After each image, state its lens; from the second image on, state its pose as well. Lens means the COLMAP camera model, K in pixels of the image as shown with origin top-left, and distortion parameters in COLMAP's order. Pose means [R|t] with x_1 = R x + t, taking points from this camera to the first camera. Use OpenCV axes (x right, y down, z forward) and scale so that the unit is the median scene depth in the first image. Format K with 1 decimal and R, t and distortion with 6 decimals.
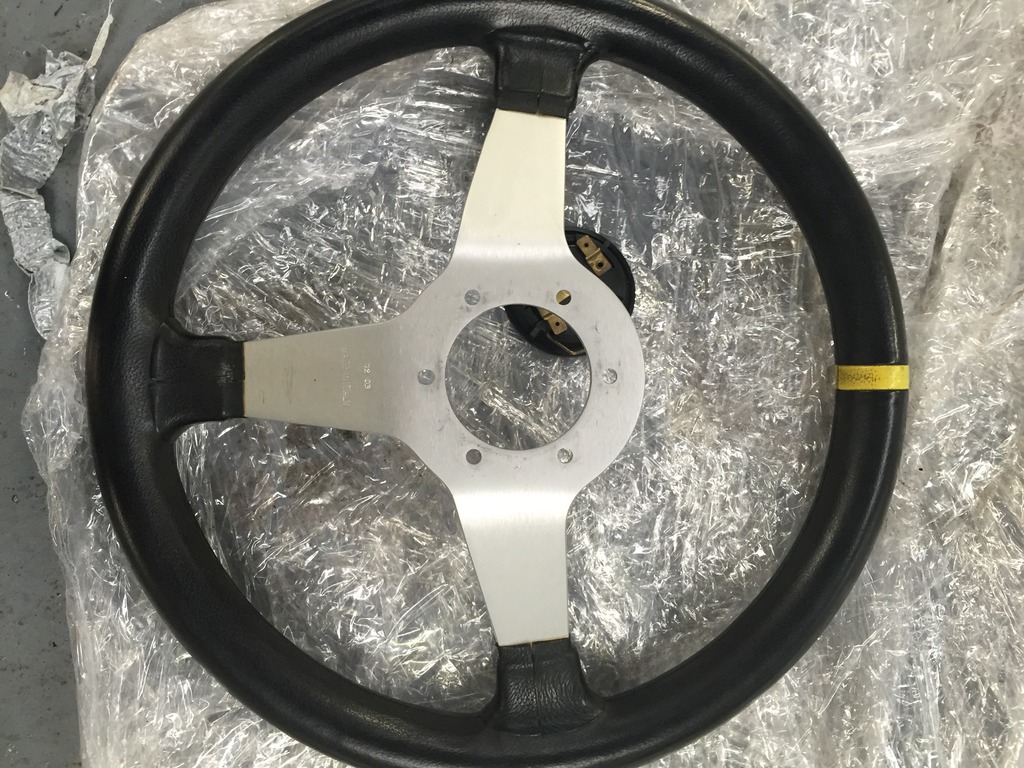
lens RADIAL K [[866.3, 0, 513.6], [0, 866.3, 383.3], [0, 0, 1]] dist [-0.017224, -0.014042]
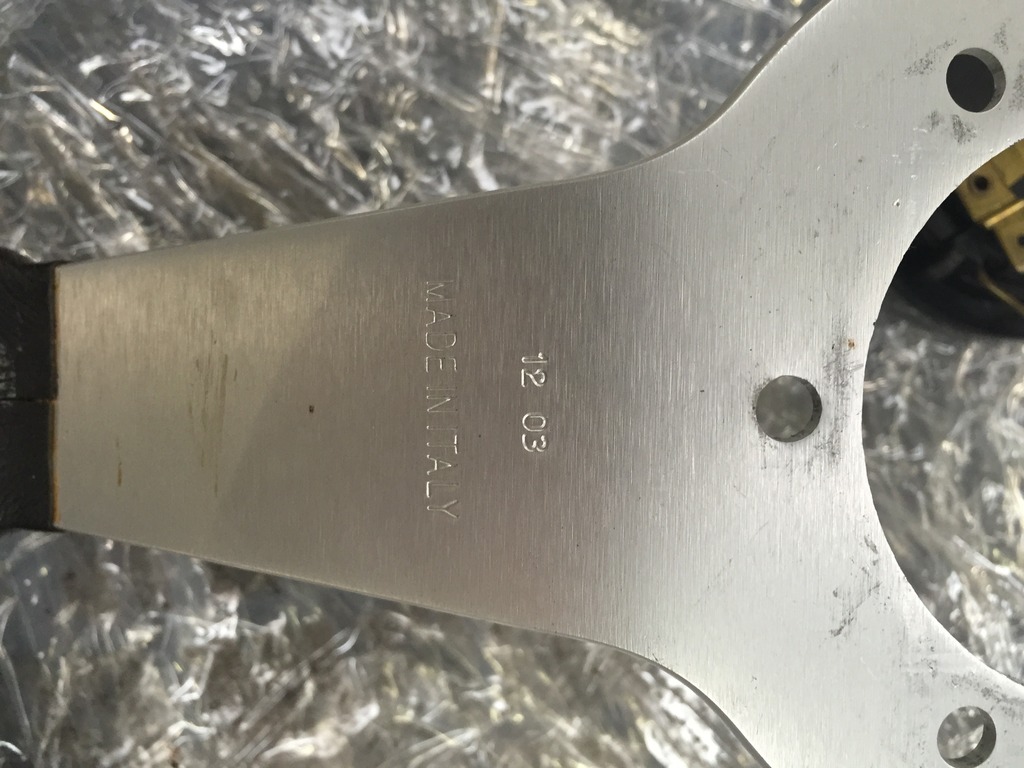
lens RADIAL K [[866.3, 0, 510.7], [0, 866.3, 383.5], [0, 0, 1]] dist [-0.017224, -0.014042]
pose [[0.999606, 0.015138, 0.023620, -0.153534], [-0.015546, 0.999732, 0.017169, -0.015002], [-0.023354, -0.017530, 0.999574, 0.656753]]
